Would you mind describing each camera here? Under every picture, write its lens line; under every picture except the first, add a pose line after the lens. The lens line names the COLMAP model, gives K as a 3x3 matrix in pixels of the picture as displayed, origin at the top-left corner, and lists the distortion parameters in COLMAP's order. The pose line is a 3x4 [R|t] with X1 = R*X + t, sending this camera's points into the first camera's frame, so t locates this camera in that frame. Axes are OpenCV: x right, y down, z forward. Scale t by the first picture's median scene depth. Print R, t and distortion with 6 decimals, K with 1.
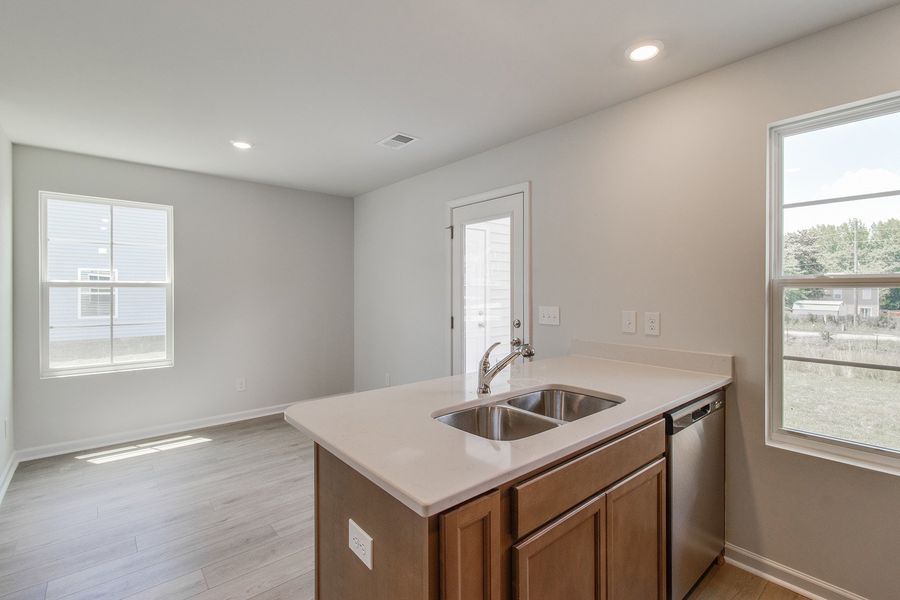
lens RADIAL K [[420.6, 0, 453.0], [0, 420.6, 290.6], [0, 0, 1]] dist [0.000063, -0.000383]
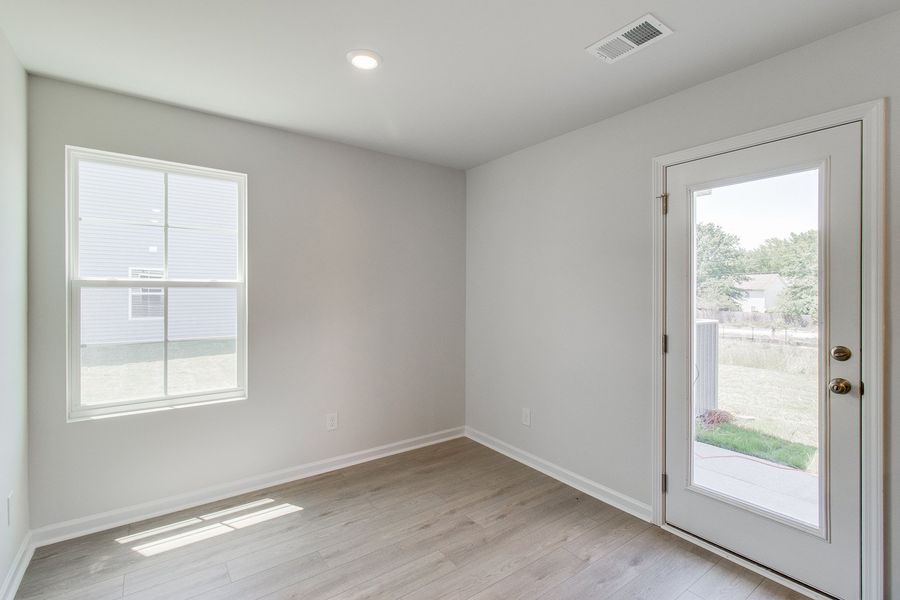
lens RADIAL K [[416.9, 0, 452.2], [0, 416.9, 292.6], [0, 0, 1]] dist [-0.001773, 0.000766]
pose [[0.997461, 0.003547, -0.071122, -0.284379], [-0.003381, 0.999991, 0.002453, -0.002860], [0.071130, -0.002206, 0.997465, 0.338471]]
